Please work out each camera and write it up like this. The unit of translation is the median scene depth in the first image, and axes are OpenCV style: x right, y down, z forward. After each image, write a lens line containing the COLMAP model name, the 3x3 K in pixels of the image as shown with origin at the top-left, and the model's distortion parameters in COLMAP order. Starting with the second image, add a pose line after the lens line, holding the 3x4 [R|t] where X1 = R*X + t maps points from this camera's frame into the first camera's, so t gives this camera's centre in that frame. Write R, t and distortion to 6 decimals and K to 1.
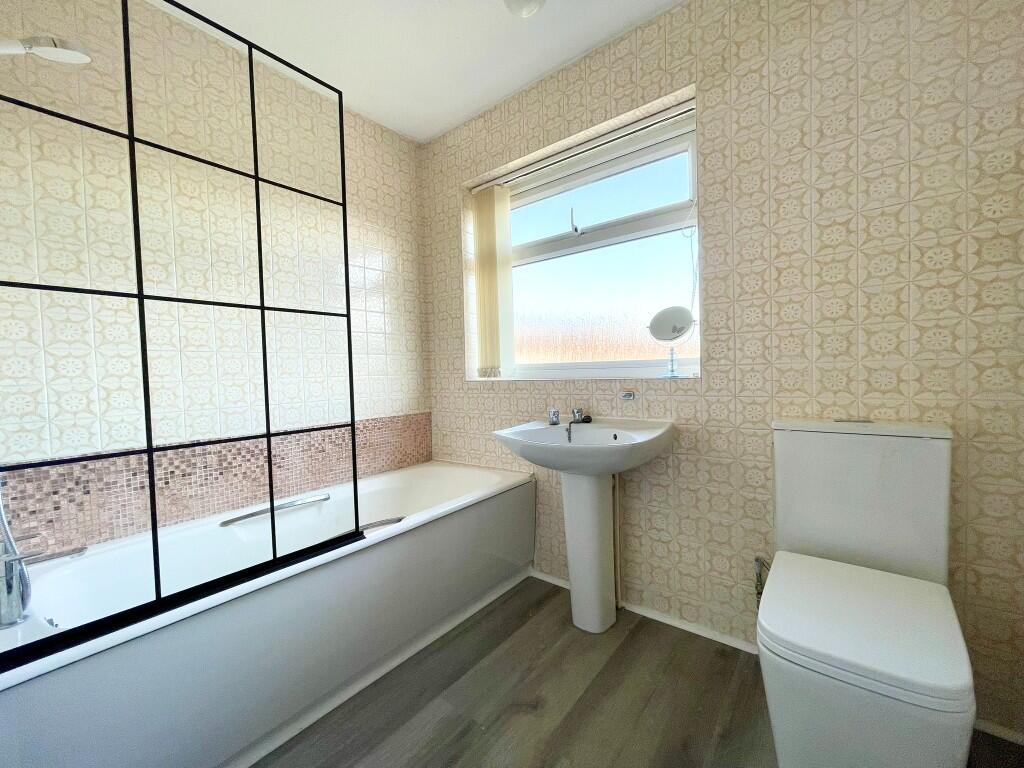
lens RADIAL K [[415.9, 0, 512.8], [0, 415.9, 385.1], [0, 0, 1]] dist [-0.000021, 0.000797]
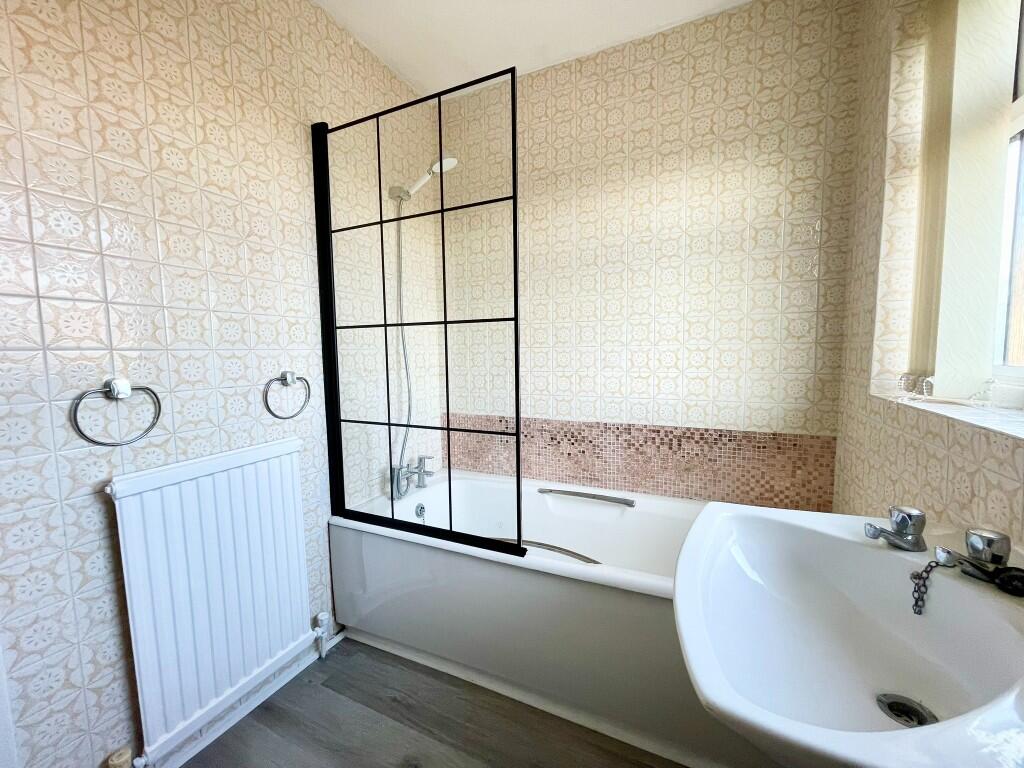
lens RADIAL K [[415.9, 0, 512.8], [0, 415.9, 385.1], [0, 0, 1]] dist [-0.000021, 0.000797]
pose [[0.222257, 0.105246, -0.969291, 0.384268], [-0.023785, 0.994446, 0.102524, -0.084886], [0.974698, 0.000268, 0.223525, 0.581066]]
